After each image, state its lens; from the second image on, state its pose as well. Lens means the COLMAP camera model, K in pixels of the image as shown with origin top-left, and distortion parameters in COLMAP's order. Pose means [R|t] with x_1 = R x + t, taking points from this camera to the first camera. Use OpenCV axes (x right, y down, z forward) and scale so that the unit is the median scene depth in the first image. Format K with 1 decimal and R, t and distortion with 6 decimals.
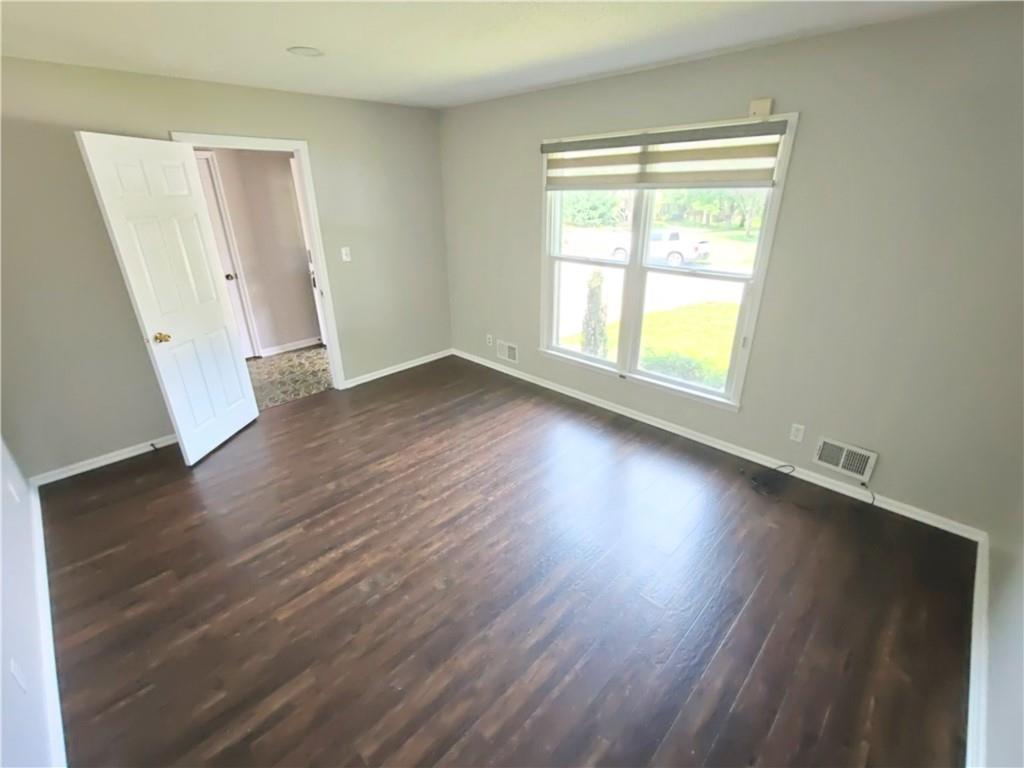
lens RADIAL K [[461.8, 0, 514.7], [0, 461.8, 385.7], [0, 0, 1]] dist [0.000137, -0.000135]
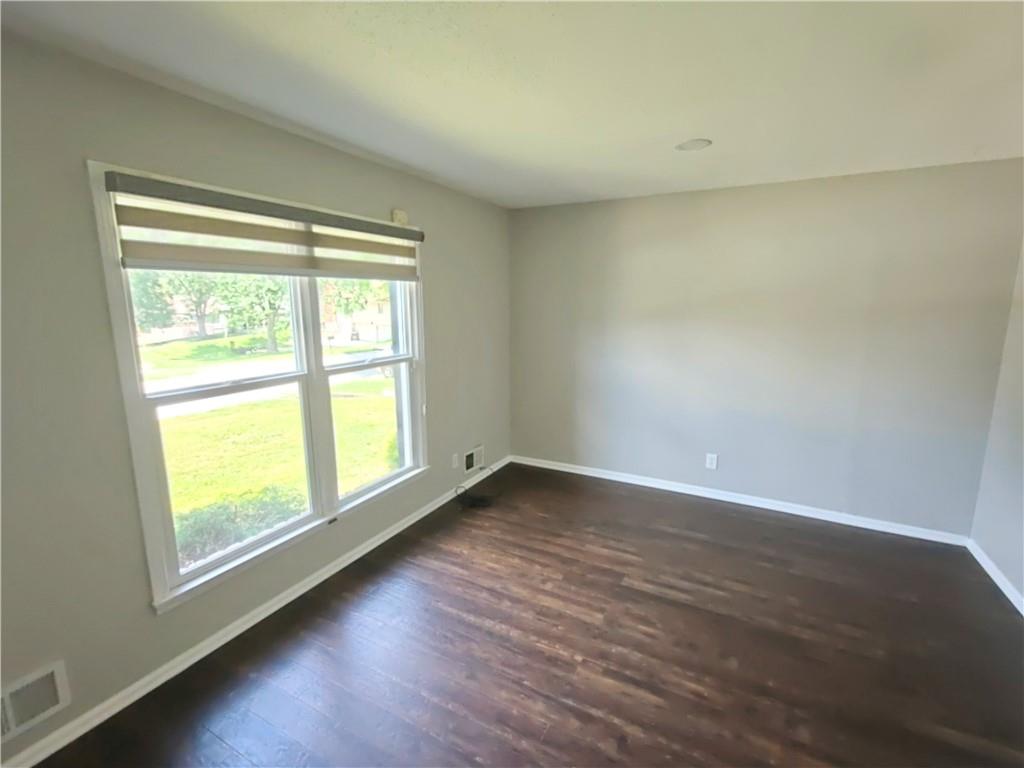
lens RADIAL K [[461.8, 0, 515.9], [0, 461.8, 384.3], [0, 0, 1]] dist [0.000137, -0.000135]
pose [[-0.287426, -0.159318, 0.944460, -0.627570], [0.381912, 0.885226, 0.265553, -0.365811], [-0.878368, 0.437027, -0.193591, 0.997388]]
